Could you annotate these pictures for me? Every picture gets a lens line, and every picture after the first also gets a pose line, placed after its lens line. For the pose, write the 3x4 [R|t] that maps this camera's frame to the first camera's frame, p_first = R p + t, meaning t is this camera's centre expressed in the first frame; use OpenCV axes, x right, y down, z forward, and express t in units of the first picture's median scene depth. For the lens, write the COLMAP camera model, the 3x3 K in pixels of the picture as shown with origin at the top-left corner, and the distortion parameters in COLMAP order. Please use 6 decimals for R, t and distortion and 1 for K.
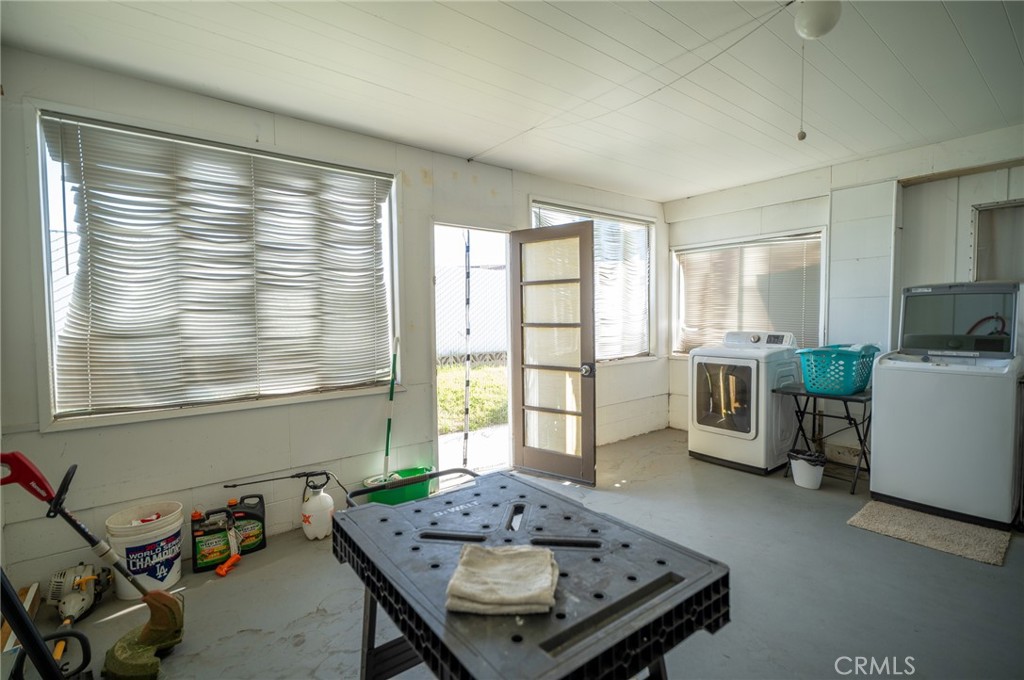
lens RADIAL K [[474.3, 0, 513.9], [0, 474.3, 338.9], [0, 0, 1]] dist [-0.009497, 0.002480]
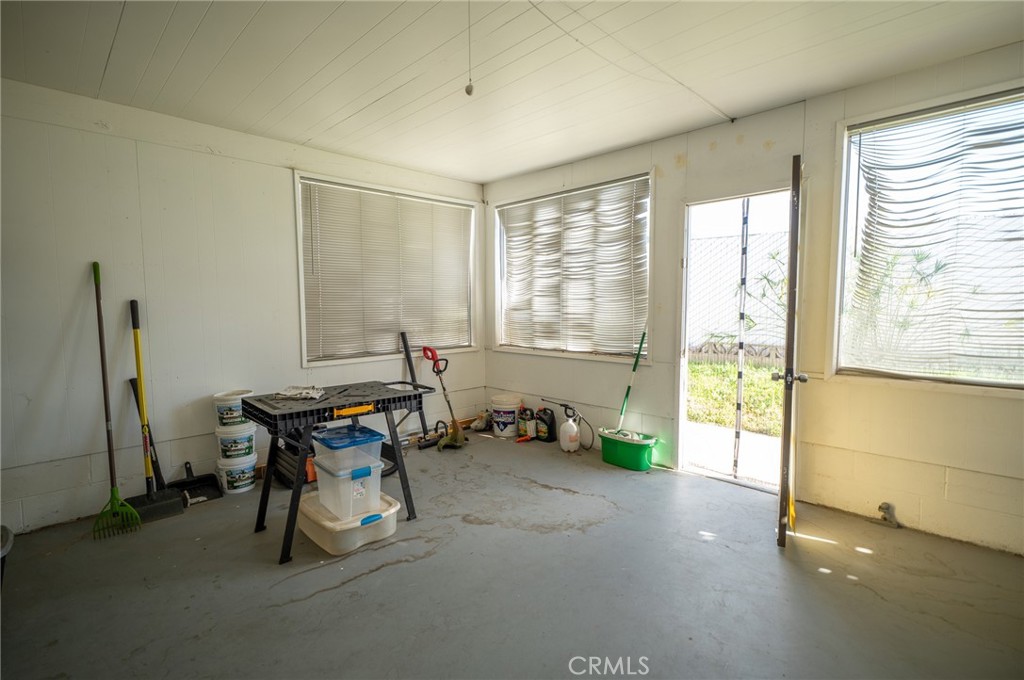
lens RADIAL K [[474.3, 0, 514.0], [0, 474.3, 340.2], [0, 0, 1]] dist [-0.009497, 0.002480]
pose [[0.102808, 0.089096, -0.990703, 0.977907], [-0.041686, 0.995491, 0.085200, -0.037675], [0.993827, 0.032539, 0.106058, 0.658710]]
